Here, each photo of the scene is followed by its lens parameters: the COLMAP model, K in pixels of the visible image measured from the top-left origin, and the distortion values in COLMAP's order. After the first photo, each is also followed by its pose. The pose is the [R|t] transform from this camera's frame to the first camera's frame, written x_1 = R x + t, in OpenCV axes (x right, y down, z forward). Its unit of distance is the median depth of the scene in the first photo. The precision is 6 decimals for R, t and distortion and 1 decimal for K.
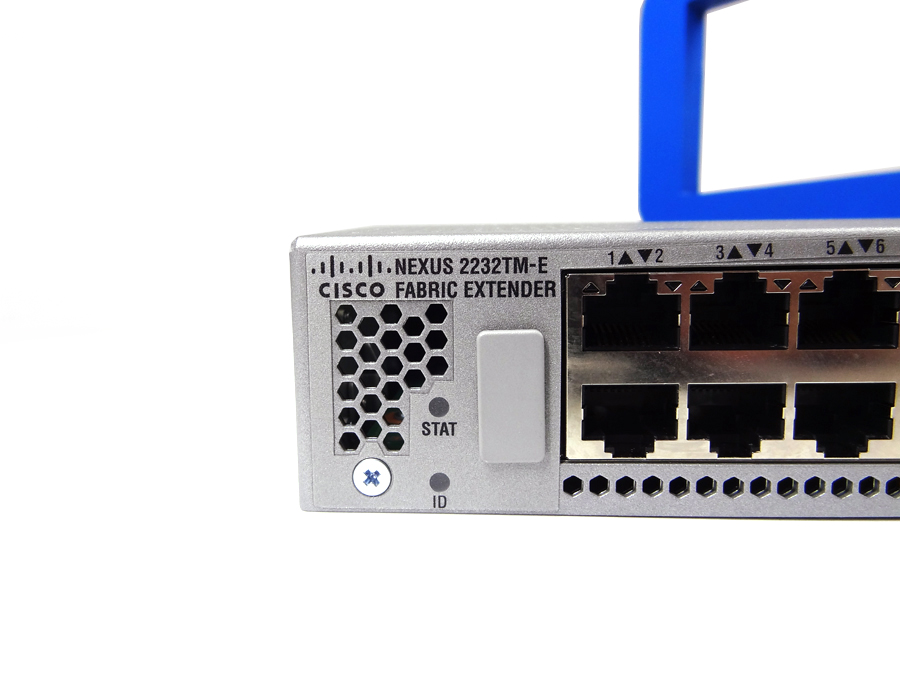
lens RADIAL K [[617.6, 0, 450.0], [0, 617.6, 337.5], [0, 0, 1]] dist [-0.007292, -0.002092]
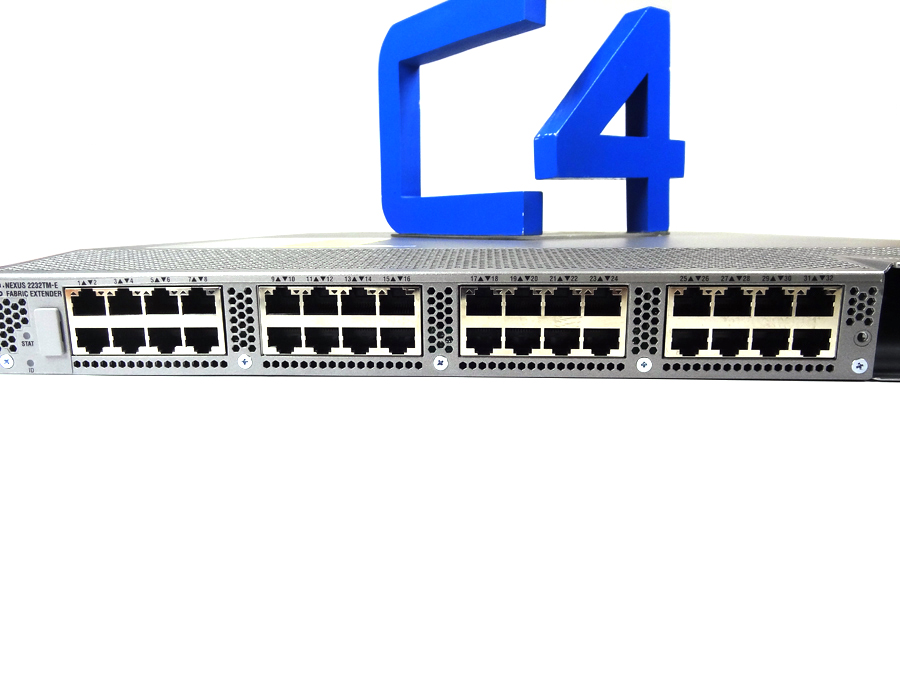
lens RADIAL K [[617.6, 0, 450.0], [0, 617.6, 337.5], [0, 0, 1]] dist [-0.007292, -0.002092]
pose [[0.999922, 0.000432, 0.012513, 1.875459], [-0.001365, 0.997210, 0.074629, -0.089766], [-0.012446, -0.074640, 0.997133, -1.804167]]
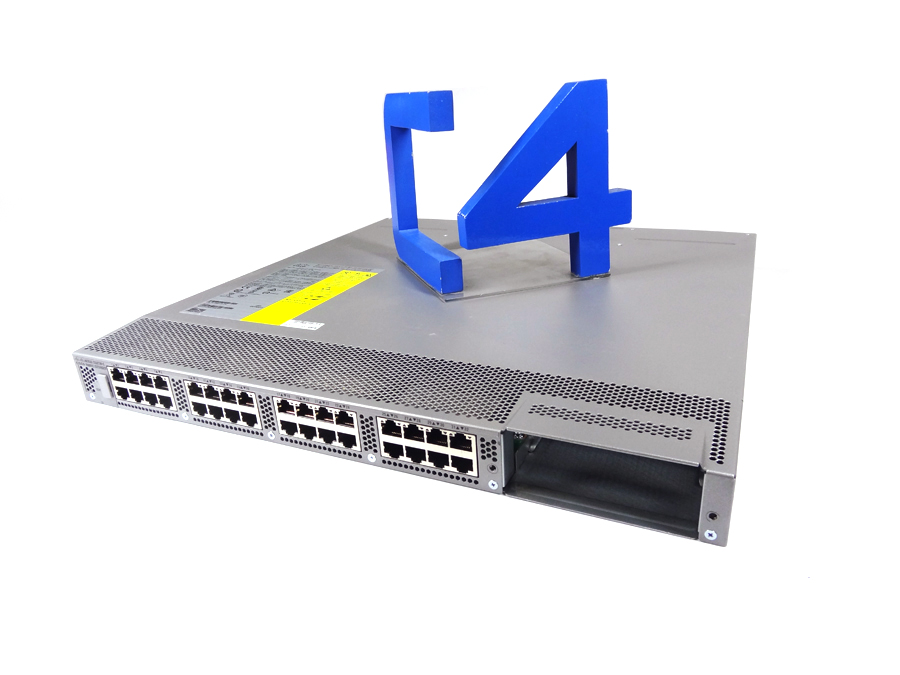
lens RADIAL K [[617.6, 0, 450.0], [0, 617.6, 337.5], [0, 0, 1]] dist [-0.007292, -0.002092]
pose [[0.935904, 0.094388, -0.339374, 4.587950], [0.003205, 0.961110, 0.276146, -1.734061], [0.352241, -0.259534, 0.899205, -2.602692]]
